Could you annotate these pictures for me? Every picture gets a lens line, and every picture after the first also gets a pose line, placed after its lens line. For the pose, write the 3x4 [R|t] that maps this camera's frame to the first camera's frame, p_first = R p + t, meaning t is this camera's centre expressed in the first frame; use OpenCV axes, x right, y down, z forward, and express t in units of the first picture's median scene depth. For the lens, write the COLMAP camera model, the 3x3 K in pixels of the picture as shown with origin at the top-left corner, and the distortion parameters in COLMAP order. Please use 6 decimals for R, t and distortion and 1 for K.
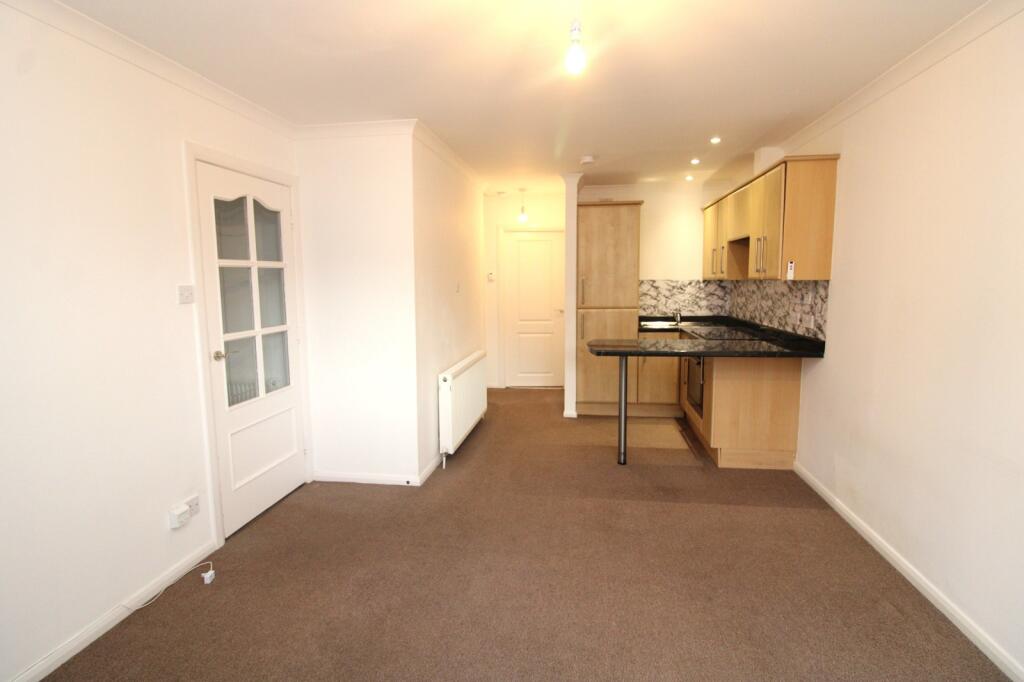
lens RADIAL K [[489.1, 0, 512.1], [0, 489.1, 338.7], [0, 0, 1]] dist [-0.014980, 0.000709]
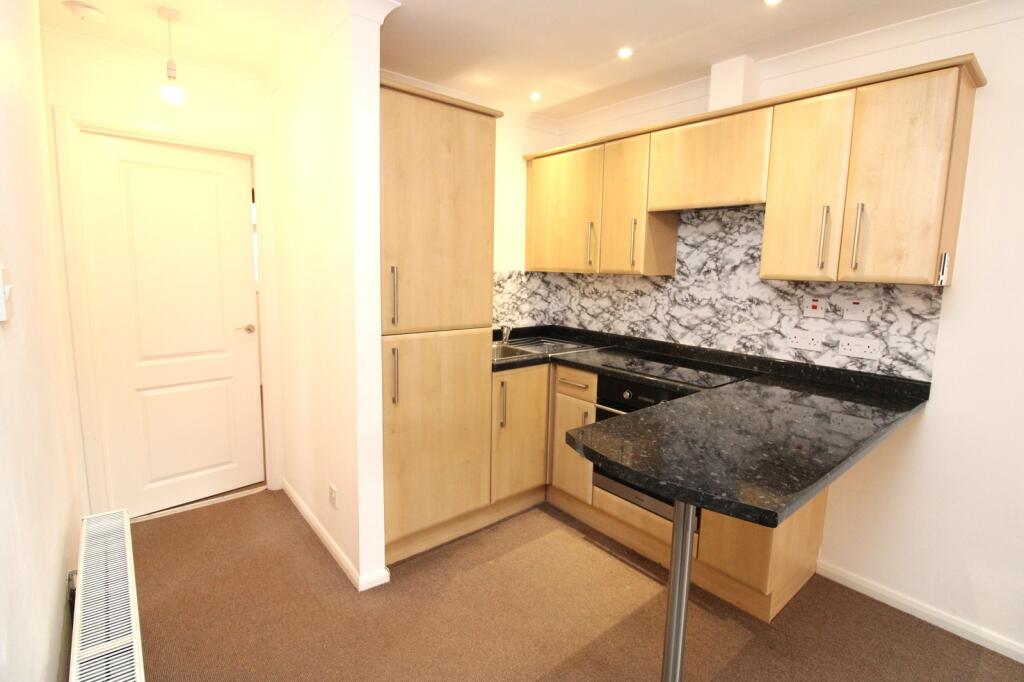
lens RADIAL K [[489.1, 0, 518.0], [0, 489.1, 334.8], [0, 0, 1]] dist [-0.014980, 0.000709]
pose [[0.656404, -0.080731, 0.750078, -0.099347], [0.060980, 0.996682, 0.053908, -0.072902], [-0.751941, 0.010354, 0.659149, 0.589233]]
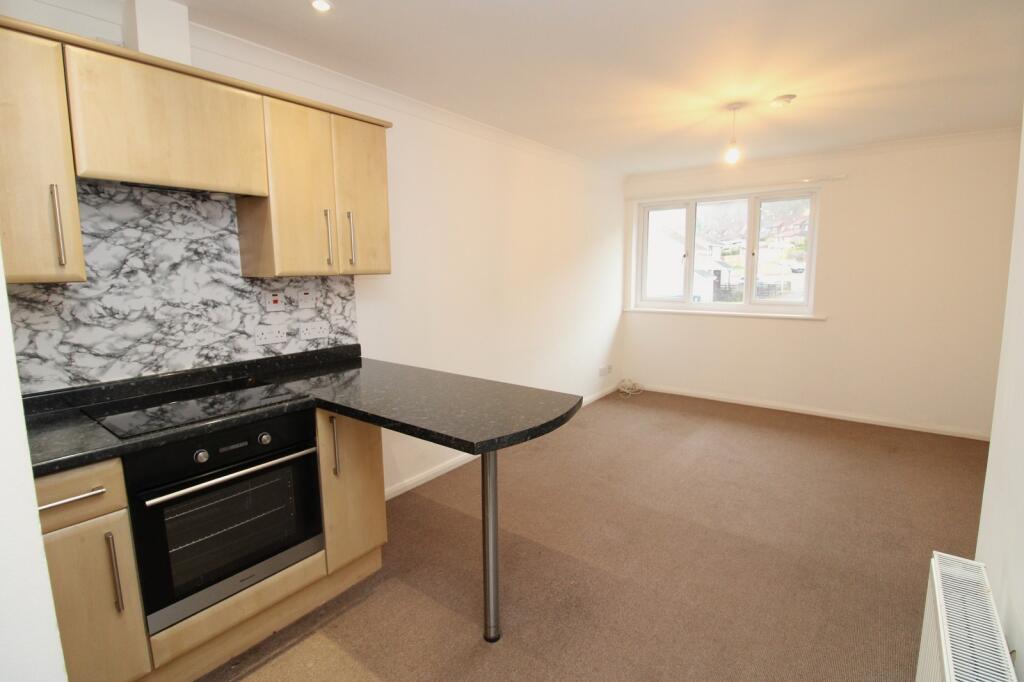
lens RADIAL K [[489.1, 0, 537.5], [0, 489.1, 337.2], [0, 0, 1]] dist [-0.014980, 0.000709]
pose [[-0.897580, -0.041533, 0.438890, -0.020117], [0.073947, 0.967263, 0.242764, -0.117250], [-0.434605, 0.250355, -0.865125, 0.965523]]
